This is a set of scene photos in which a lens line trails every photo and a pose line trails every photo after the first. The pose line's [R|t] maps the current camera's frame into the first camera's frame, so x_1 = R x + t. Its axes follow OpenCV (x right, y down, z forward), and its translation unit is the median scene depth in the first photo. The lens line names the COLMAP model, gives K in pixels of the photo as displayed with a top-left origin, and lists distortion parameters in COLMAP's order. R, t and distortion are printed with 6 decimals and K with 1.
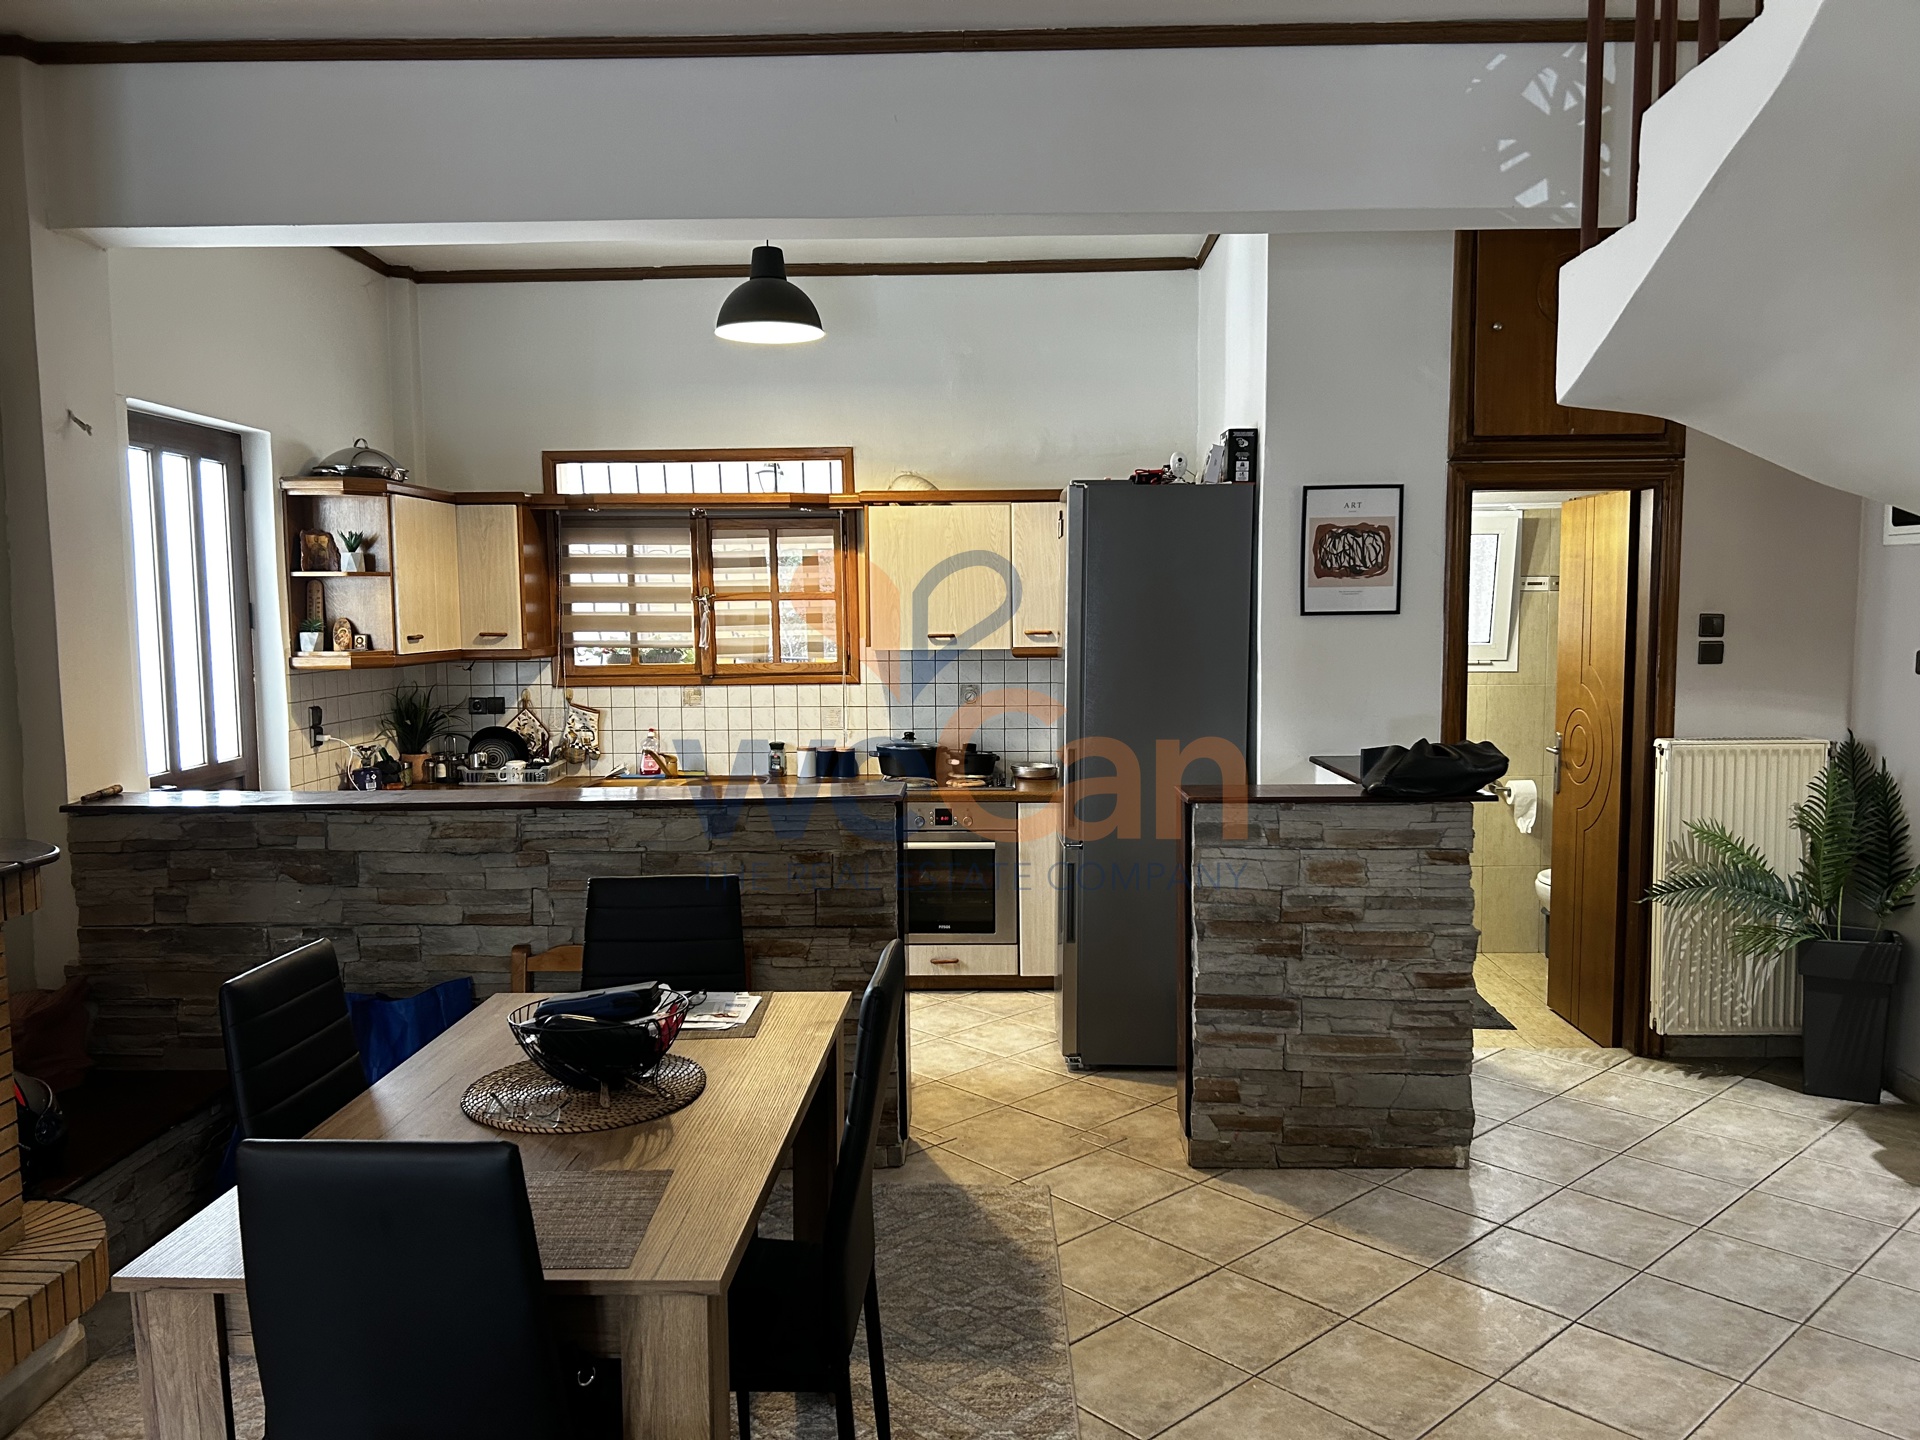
lens RADIAL K [[1446.5, 0, 977.9], [0, 1446.5, 729.0], [0, 0, 1]] dist [0.055644, -0.065379]
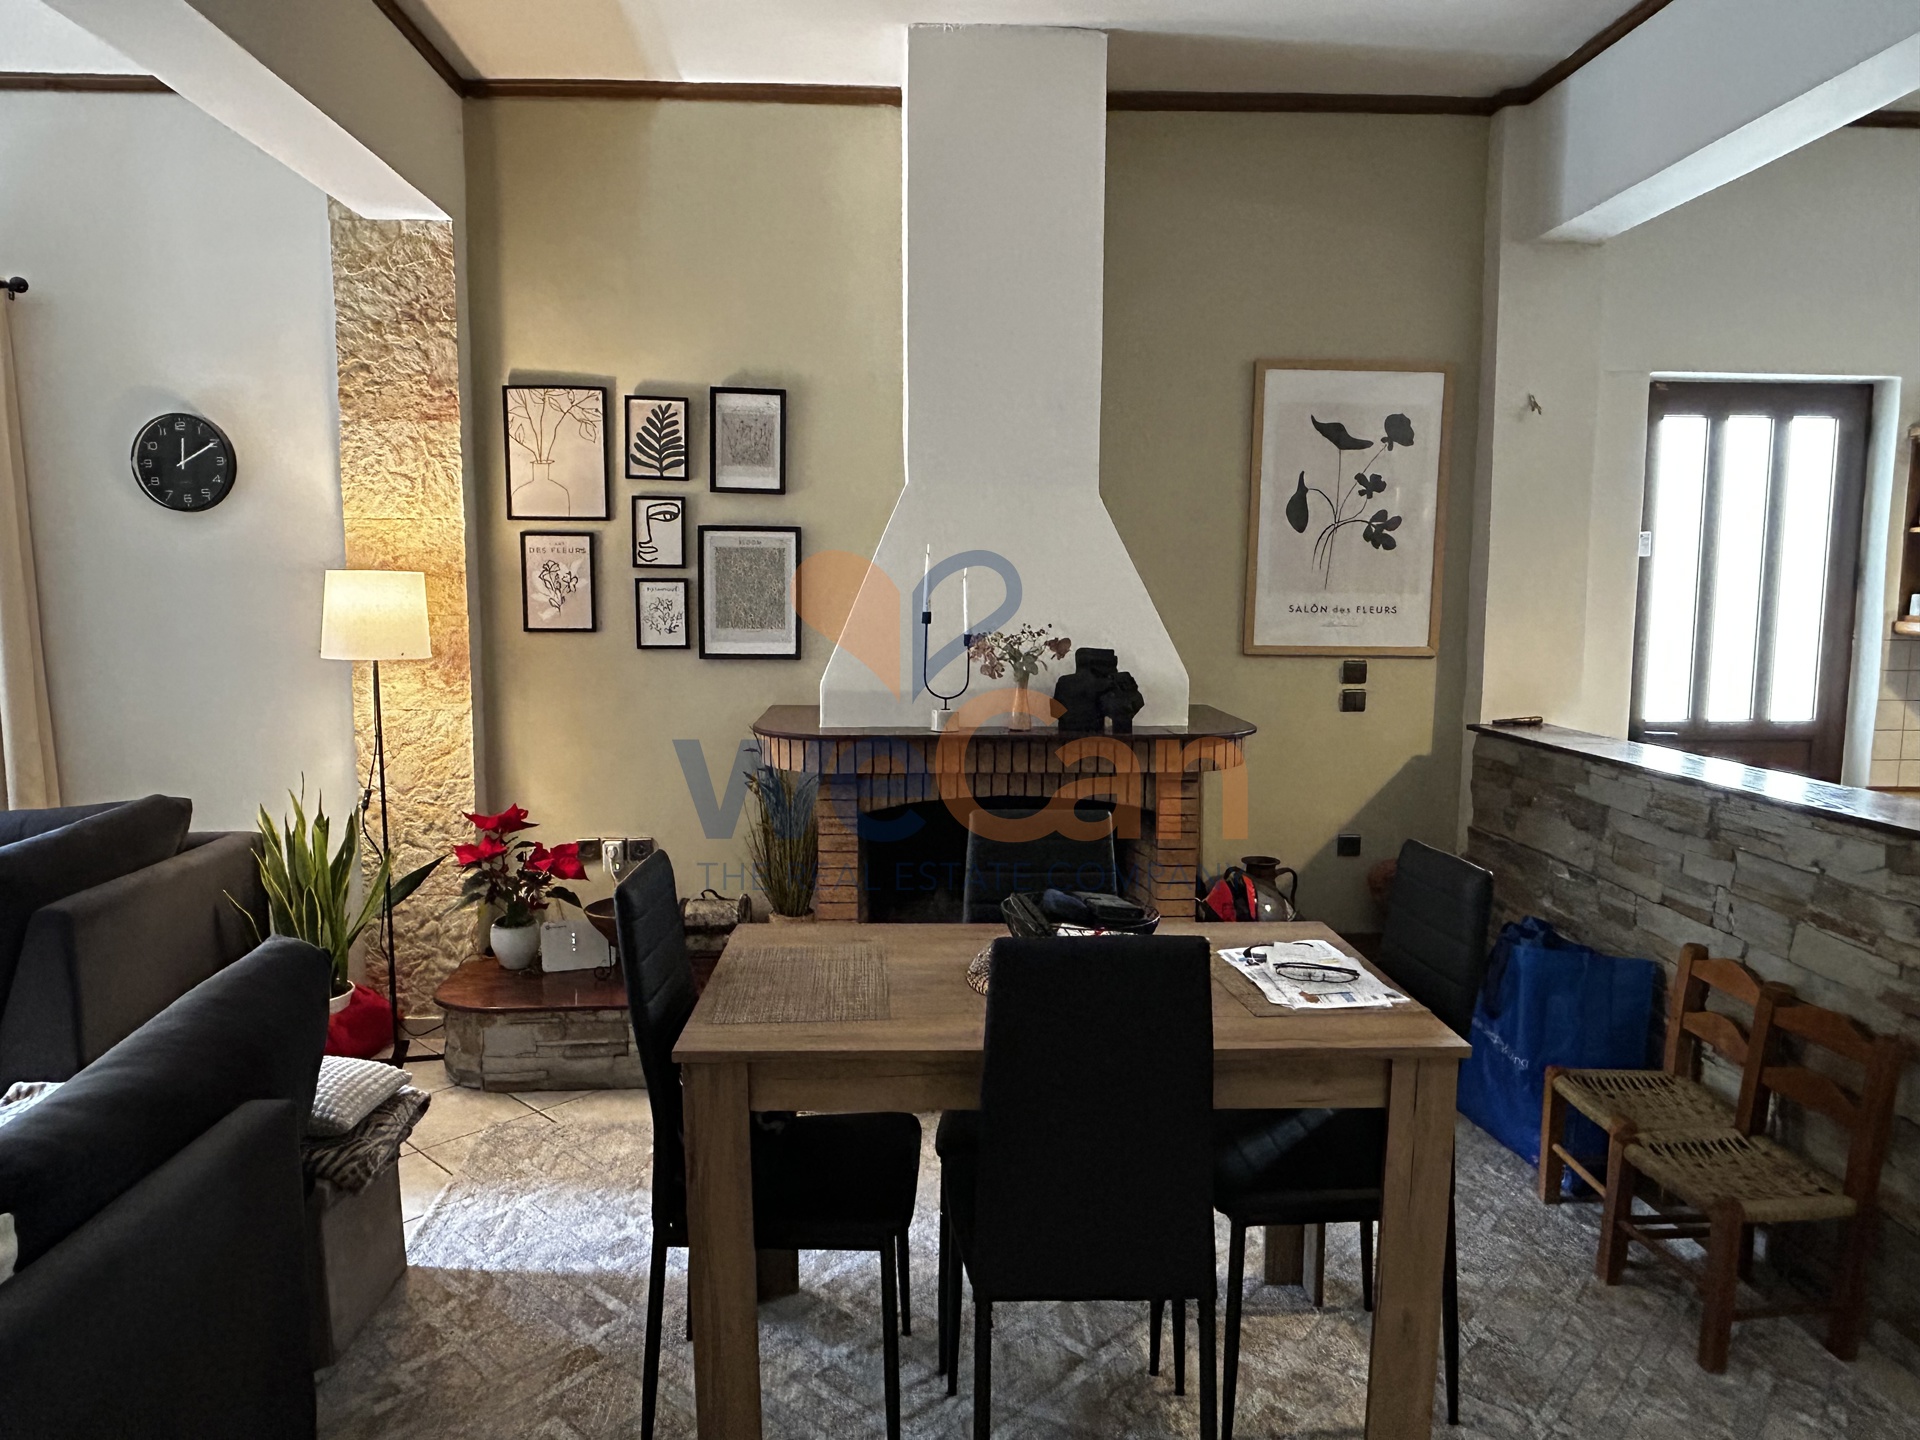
lens RADIAL K [[1256.8, 0, 942.0], [0, 1256.8, 721.5], [0, 0, 1]] dist [0.008905, -0.016455]
pose [[0.059545, 0.118505, -0.991166, 0.286533], [-0.091385, 0.989406, 0.112804, -0.020746], [0.994034, 0.083861, 0.069744, 0.349778]]
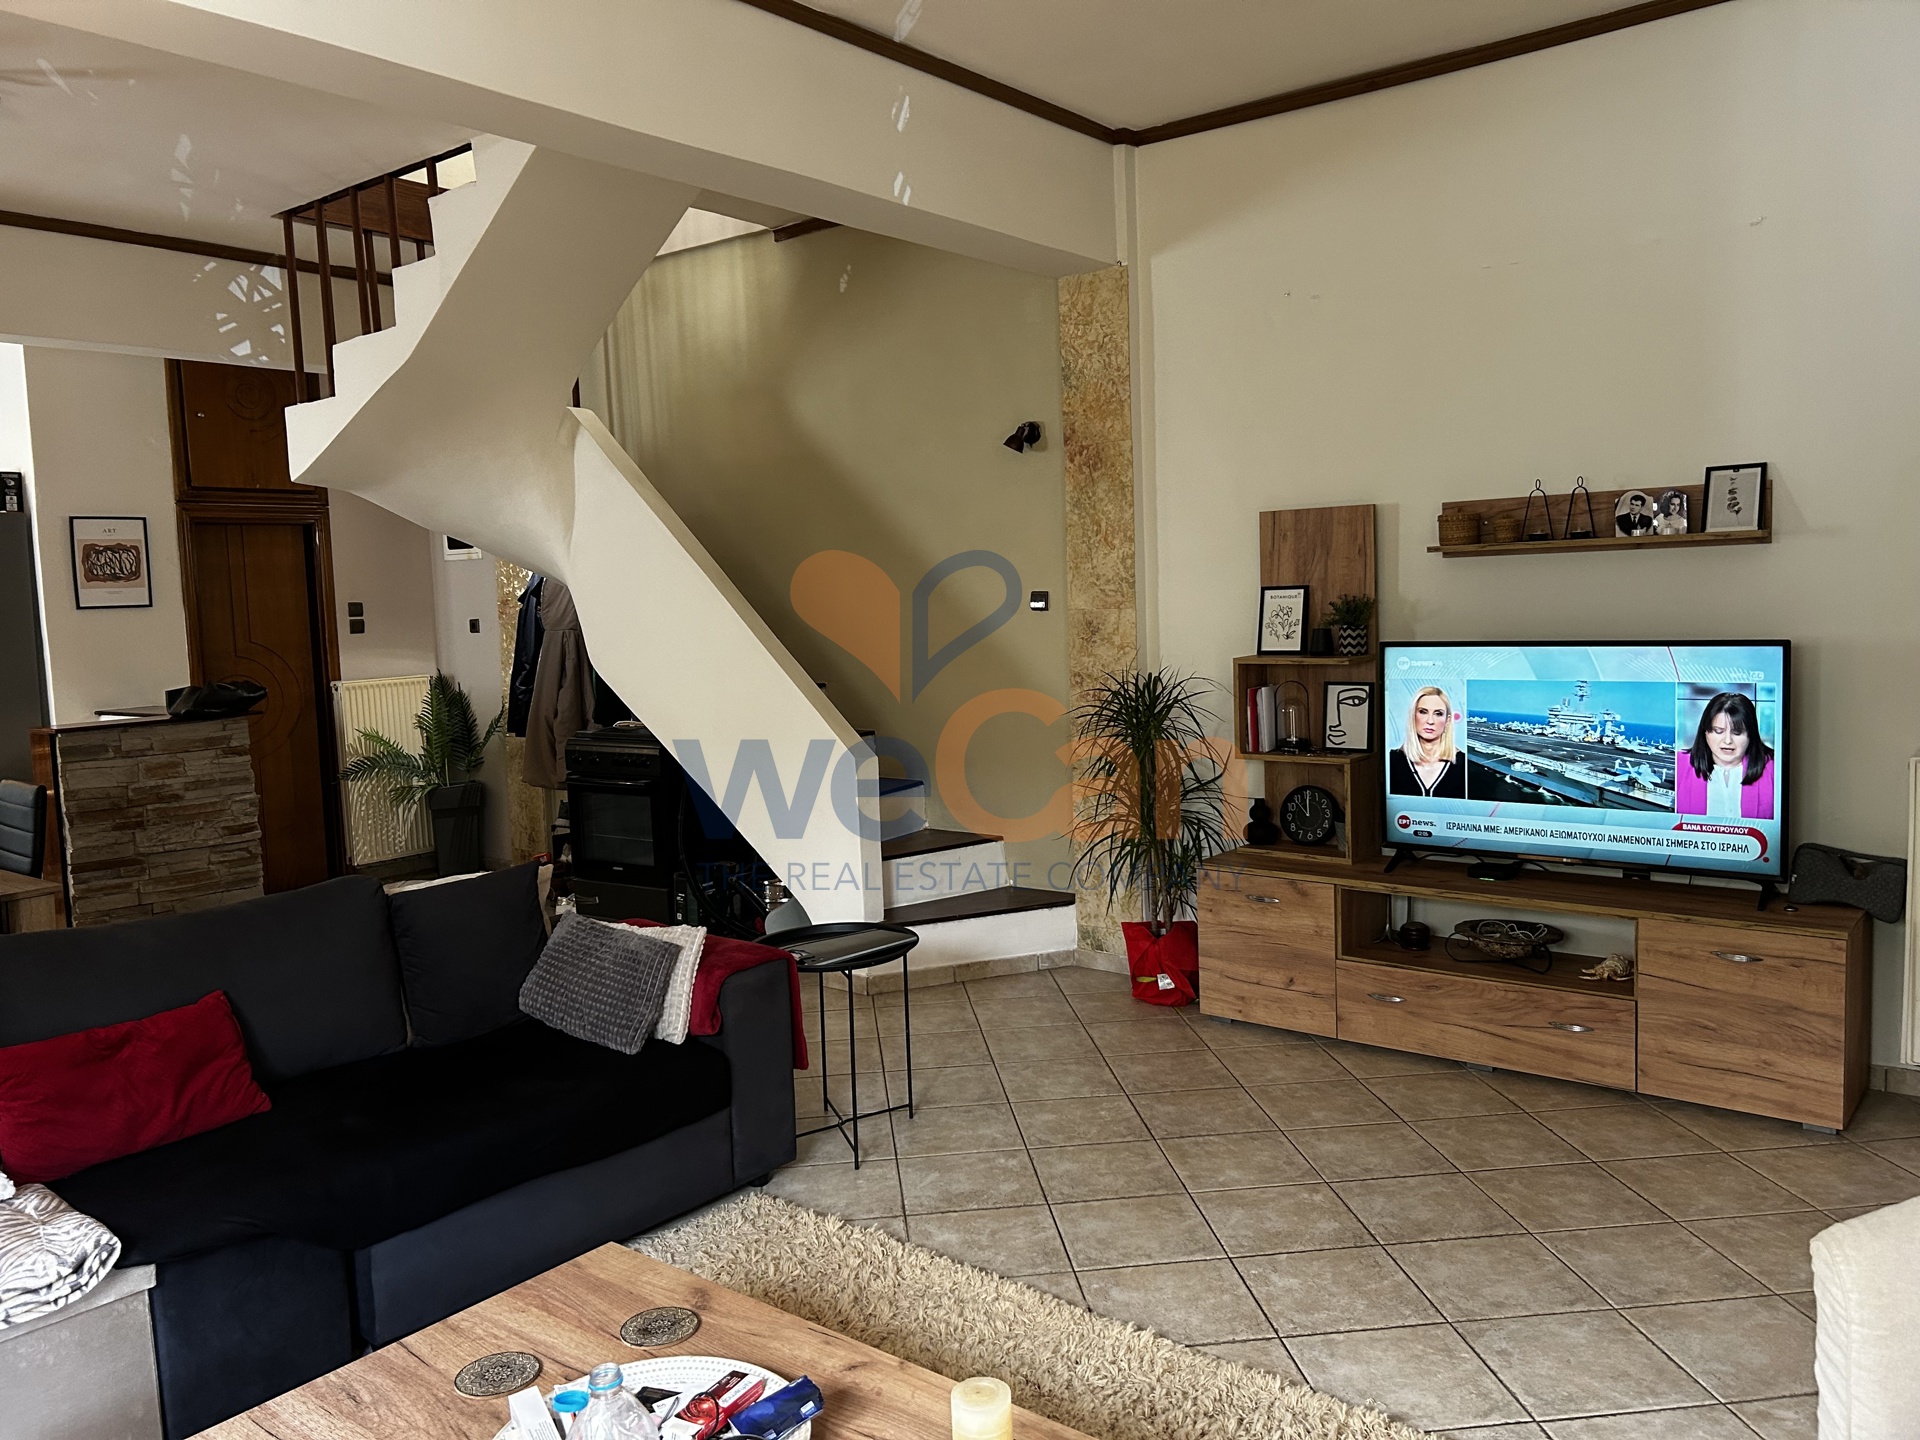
lens RADIAL K [[1446.5, 0, 966.5], [0, 1446.5, 714.4], [0, 0, 1]] dist [0.055644, -0.065379]
pose [[0.602975, -0.084257, 0.793298, -0.336315], [0.102356, 0.994359, 0.027812, 0.060899], [-0.791166, 0.064428, 0.608198, -0.450641]]
